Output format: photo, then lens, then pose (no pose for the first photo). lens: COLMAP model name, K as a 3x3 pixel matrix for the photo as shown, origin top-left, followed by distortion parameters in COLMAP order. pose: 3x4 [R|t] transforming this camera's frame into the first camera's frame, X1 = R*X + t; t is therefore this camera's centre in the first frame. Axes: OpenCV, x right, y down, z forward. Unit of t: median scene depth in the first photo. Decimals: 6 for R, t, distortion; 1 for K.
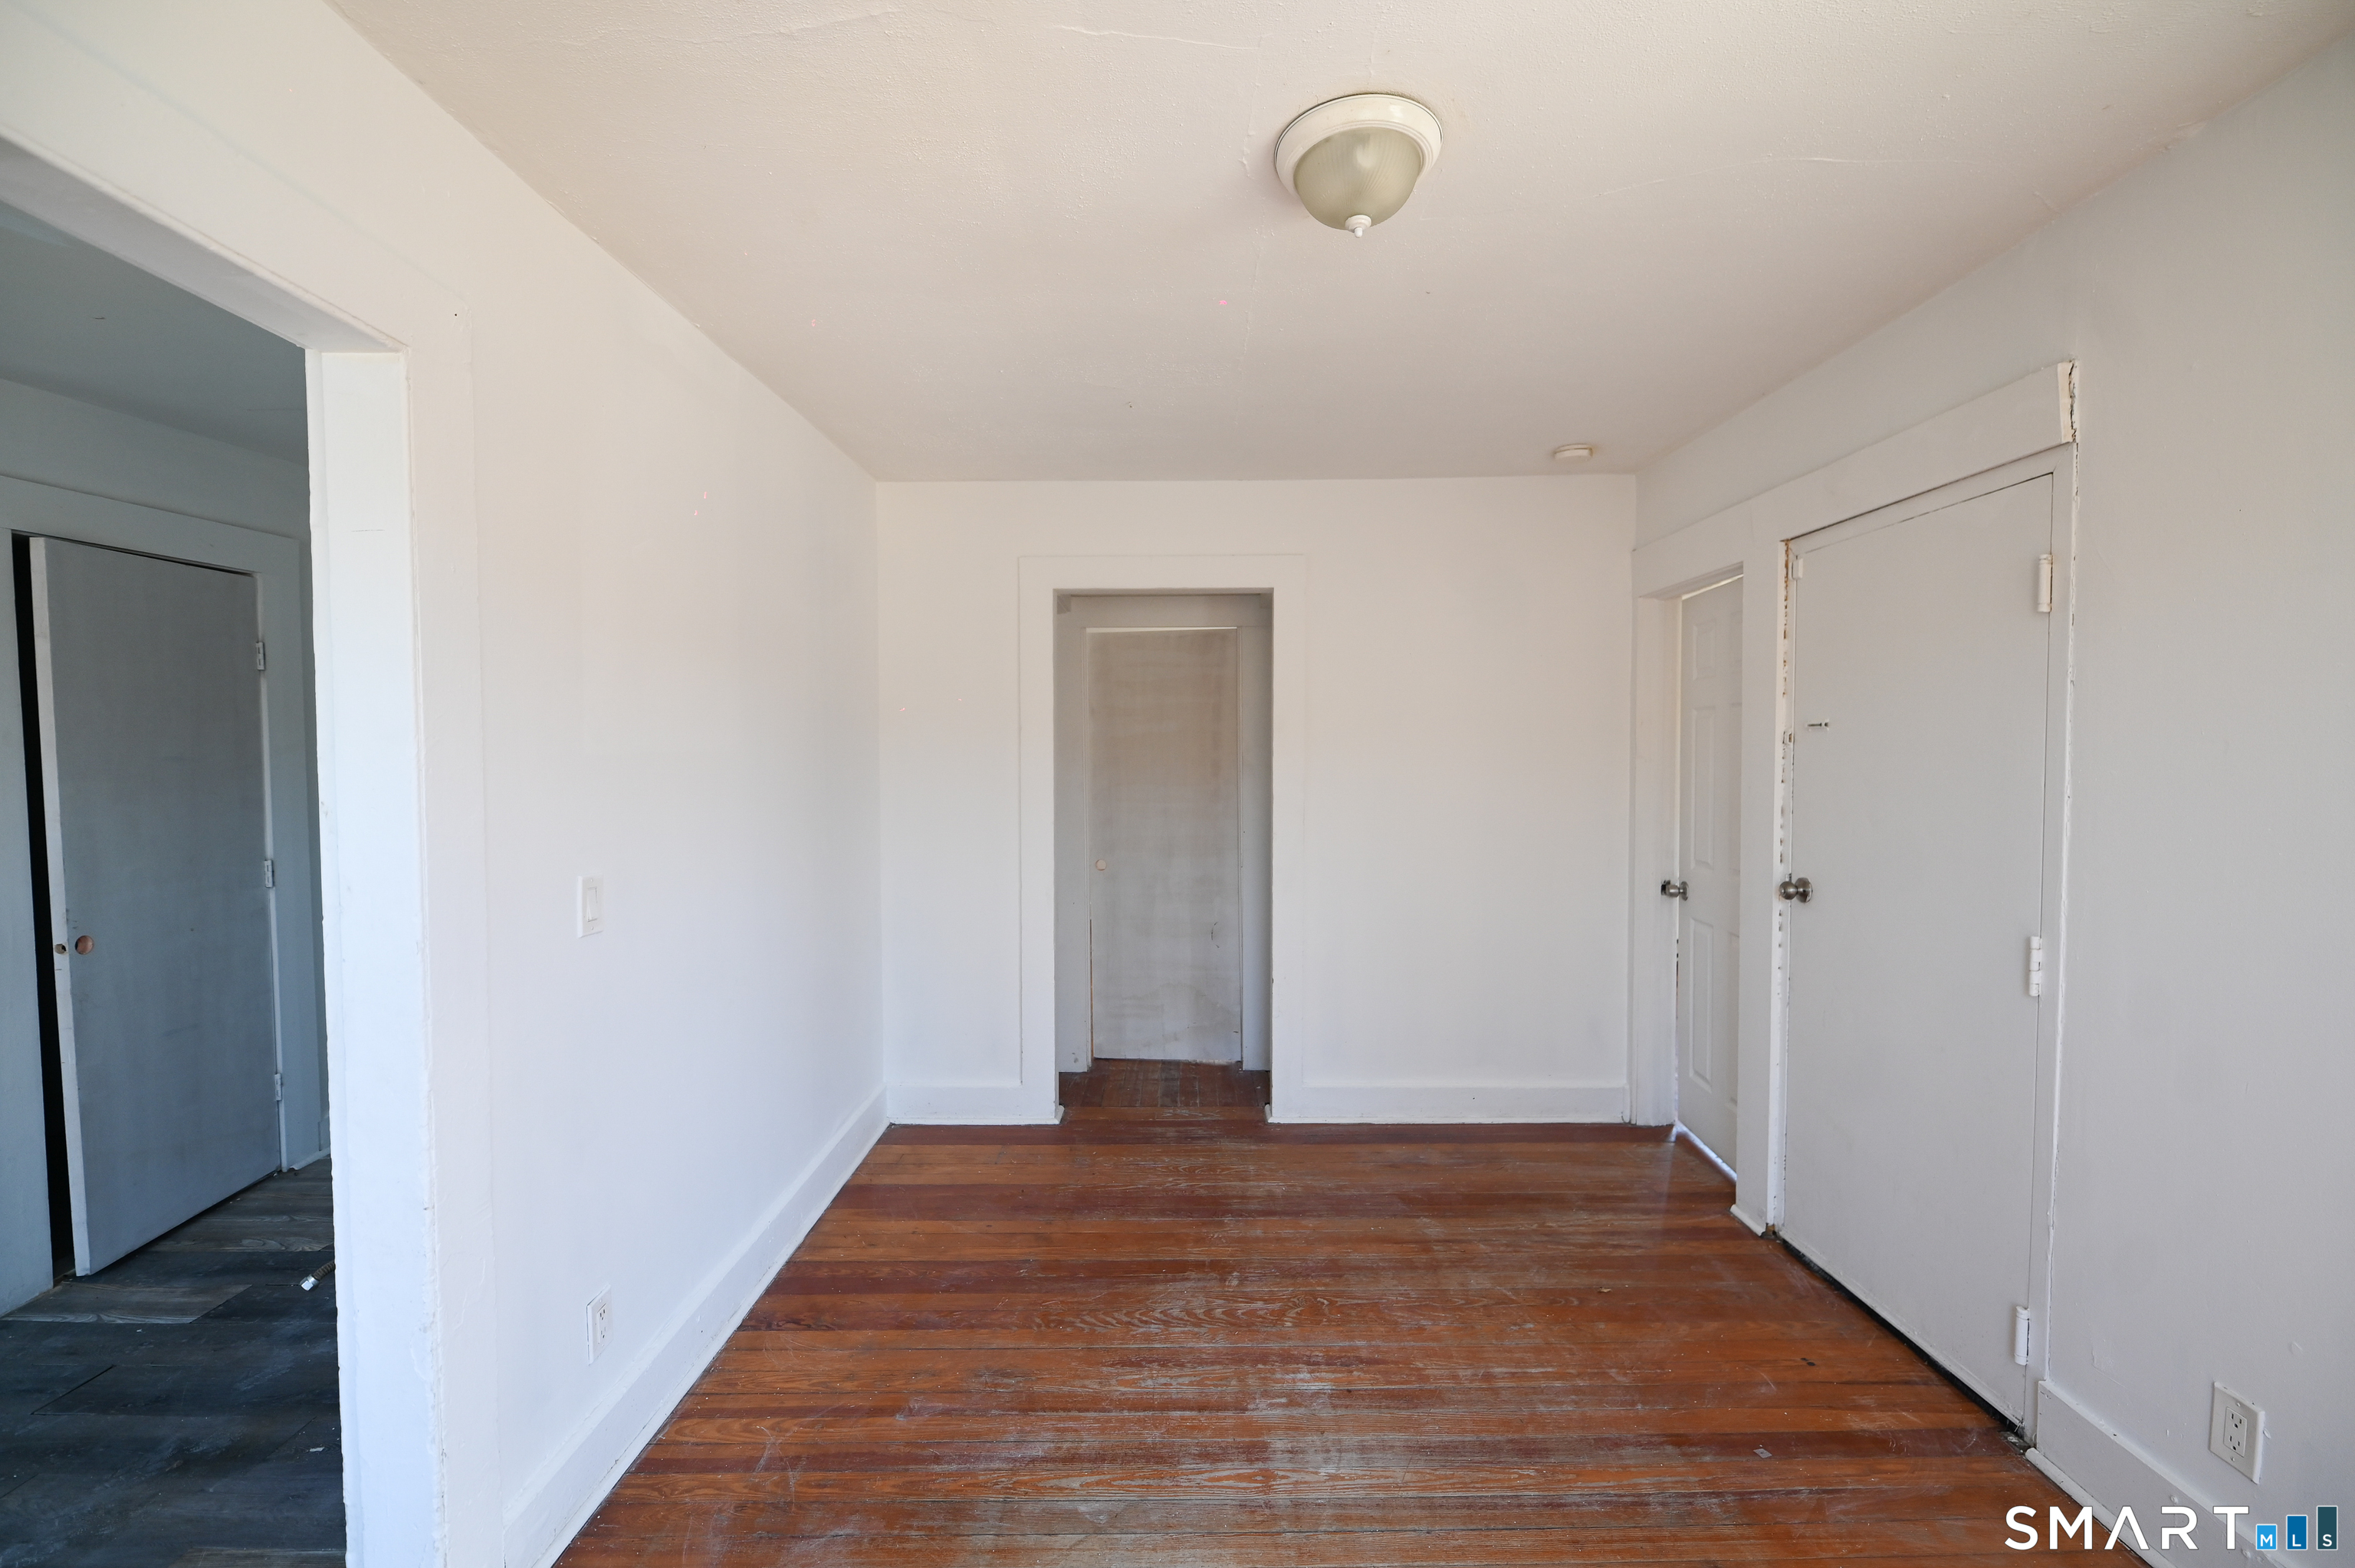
lens RADIAL K [[986.5, 0, 1181.9], [0, 986.5, 781.5], [0, 0, 1]] dist [-0.000396, -0.004164]
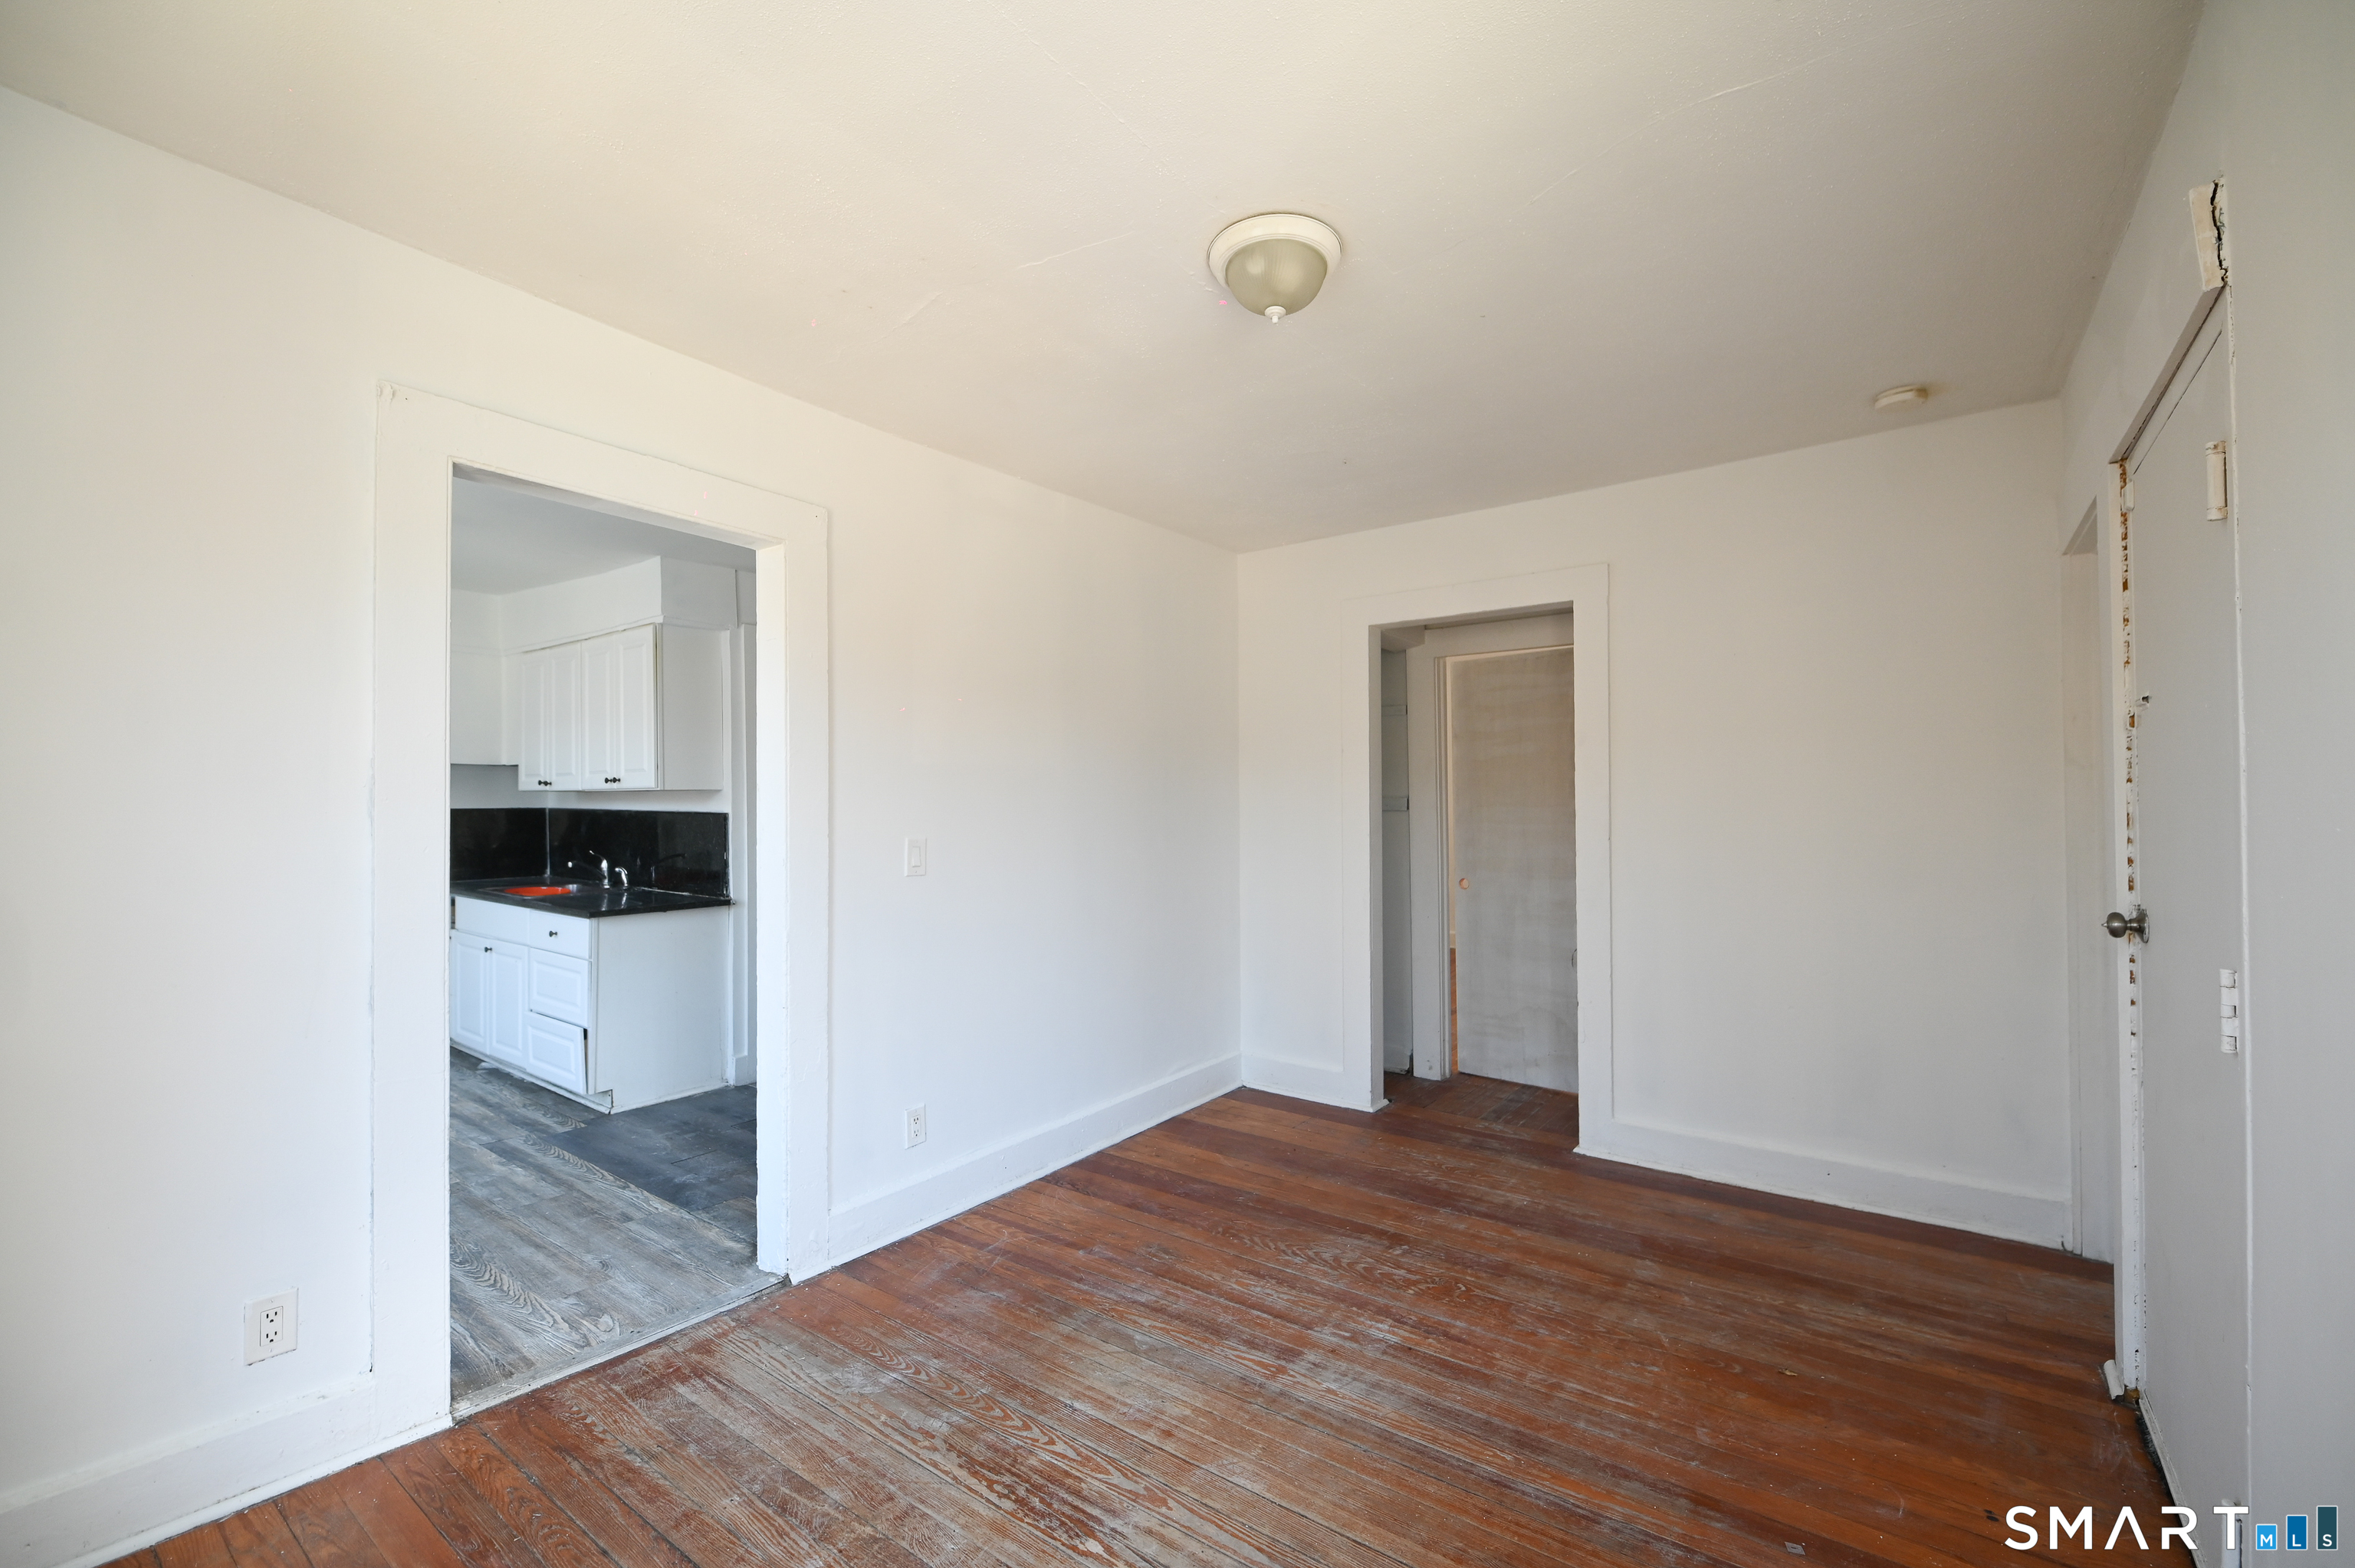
lens RADIAL K [[986.5, 0, 1181.9], [0, 986.5, 781.5], [0, 0, 1]] dist [-0.000396, -0.004164]
pose [[0.803490, -0.012740, -0.595182, 0.546741], [-0.017606, 0.998825, -0.045147, 0.053659], [0.595058, 0.046754, 0.802321, -0.024278]]
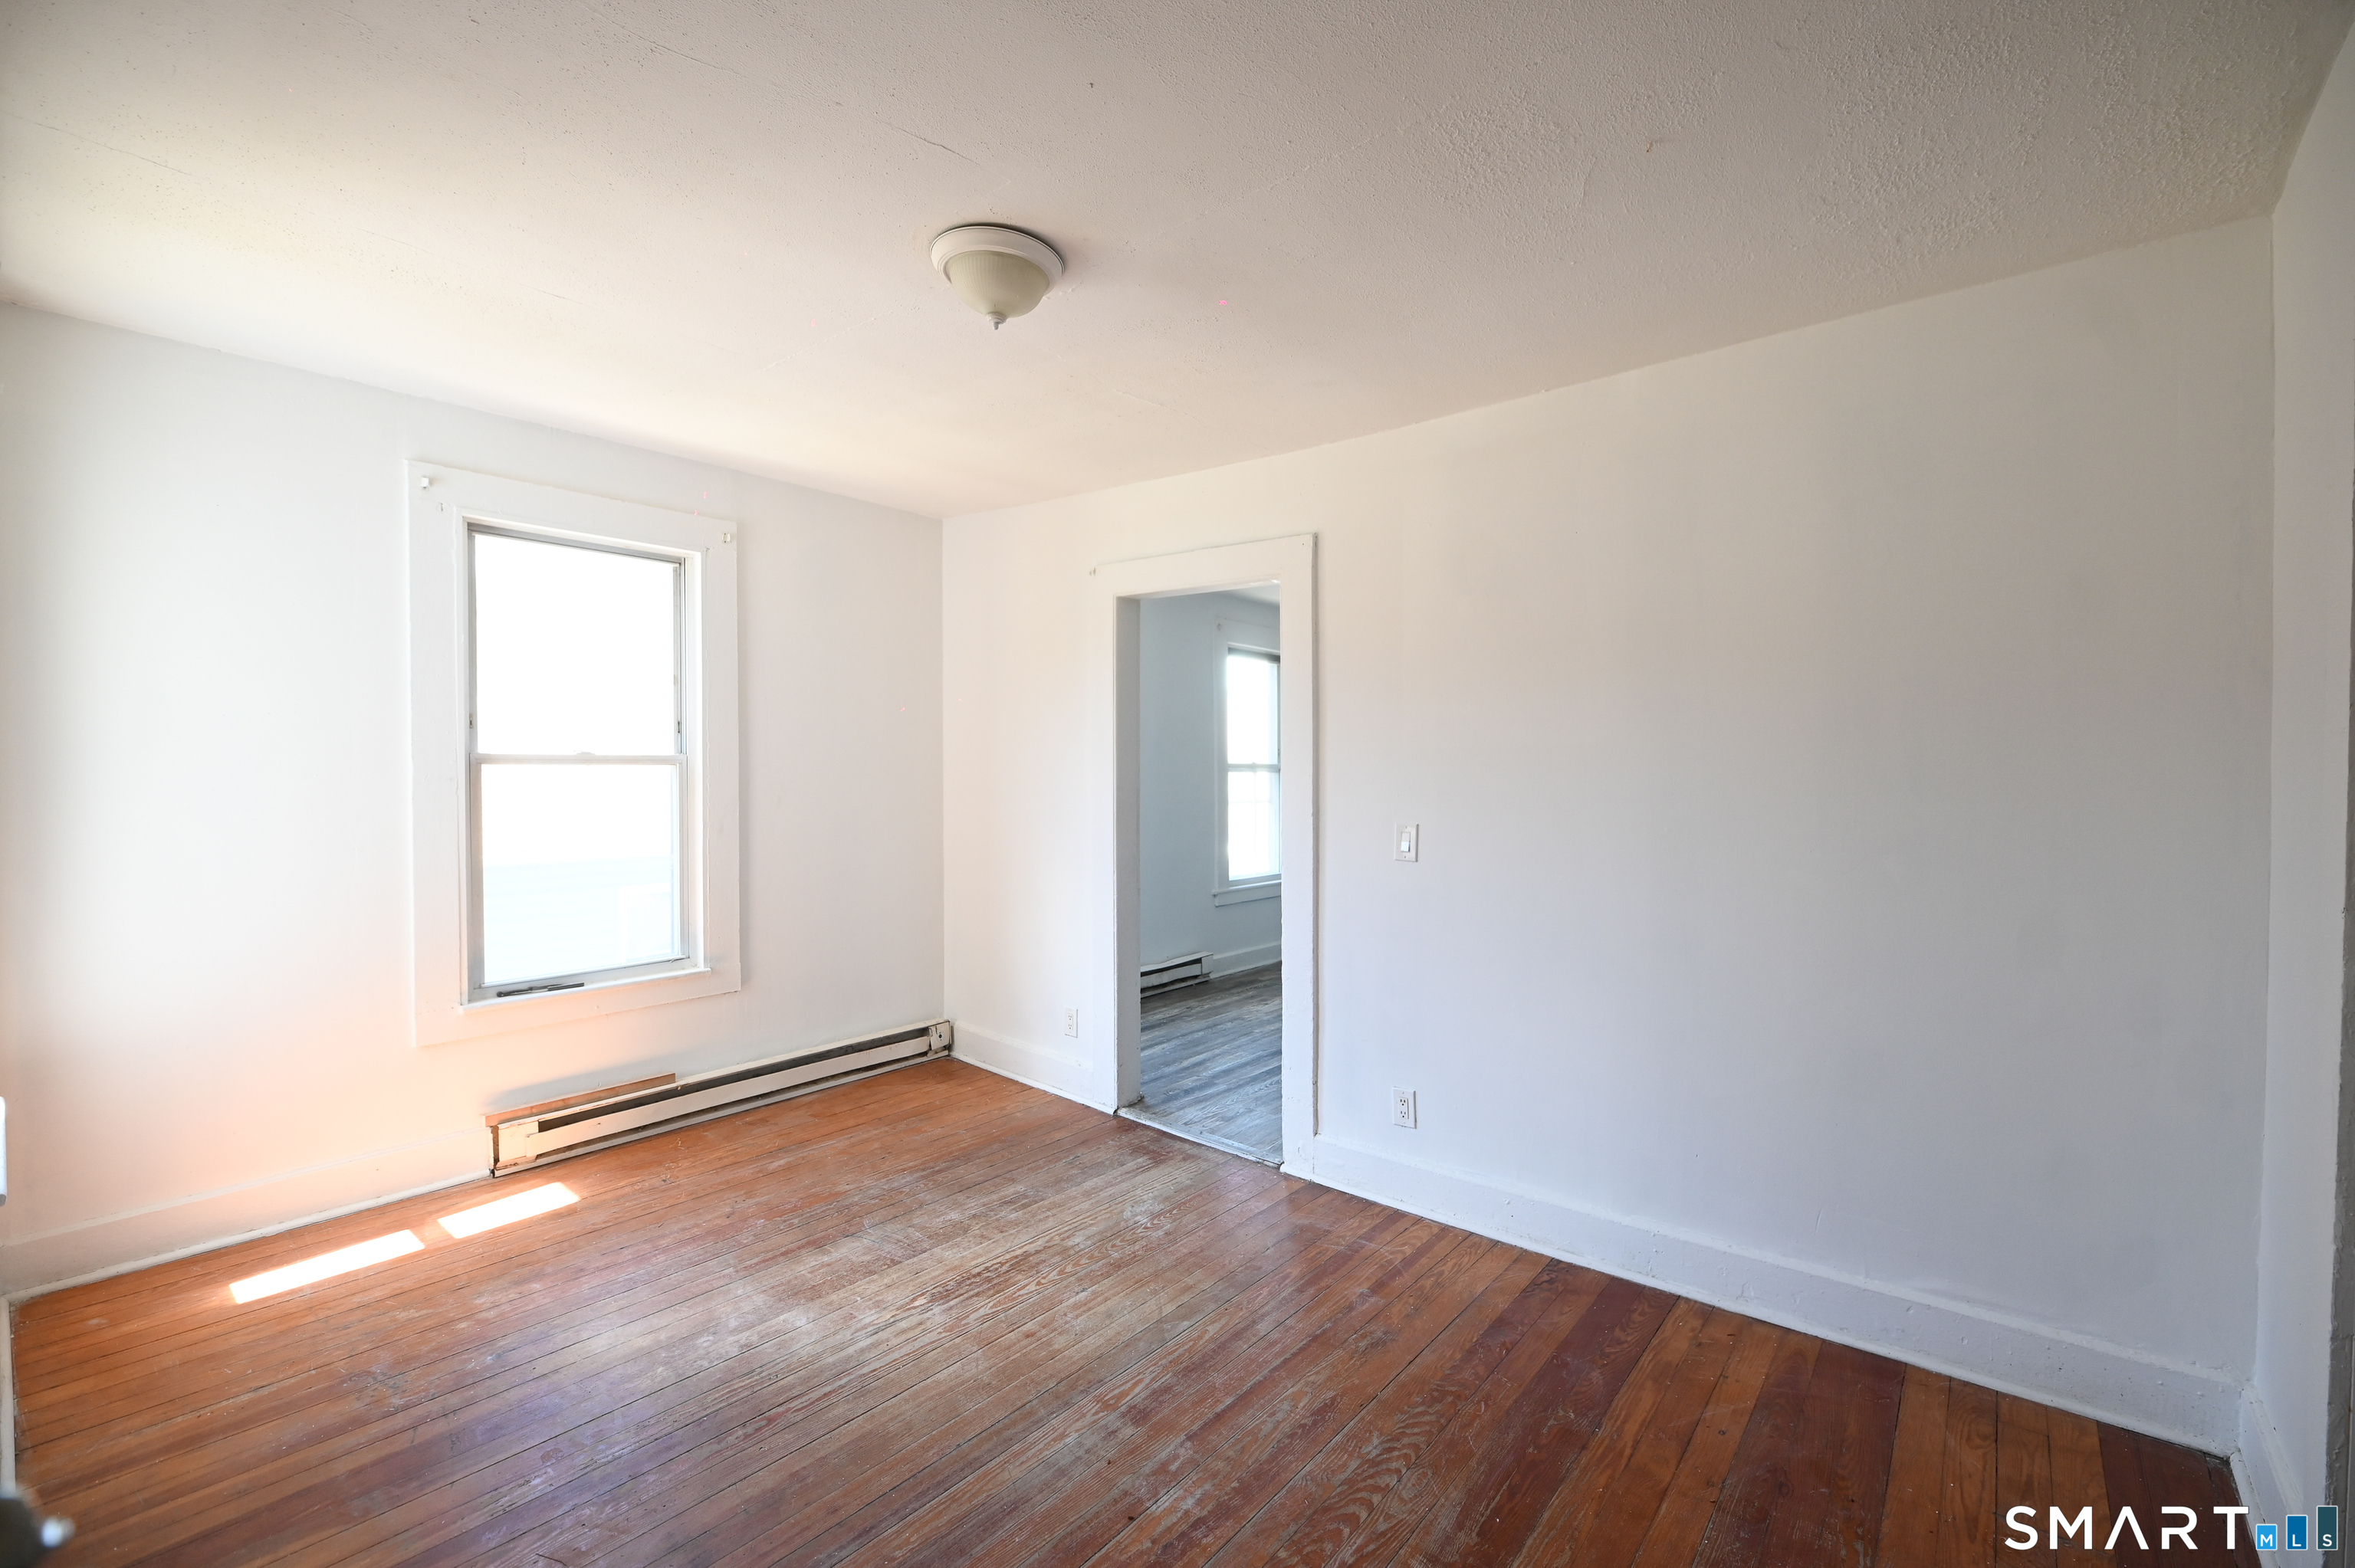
lens RADIAL K [[986.5, 0, 1181.9], [0, 986.5, 781.5], [0, 0, 1]] dist [-0.000396, -0.004164]
pose [[-0.635134, 0.007810, -0.772362, 0.682308], [-0.031911, 0.998830, 0.036341, -0.016131], [0.771742, 0.047728, -0.634142, 1.354078]]
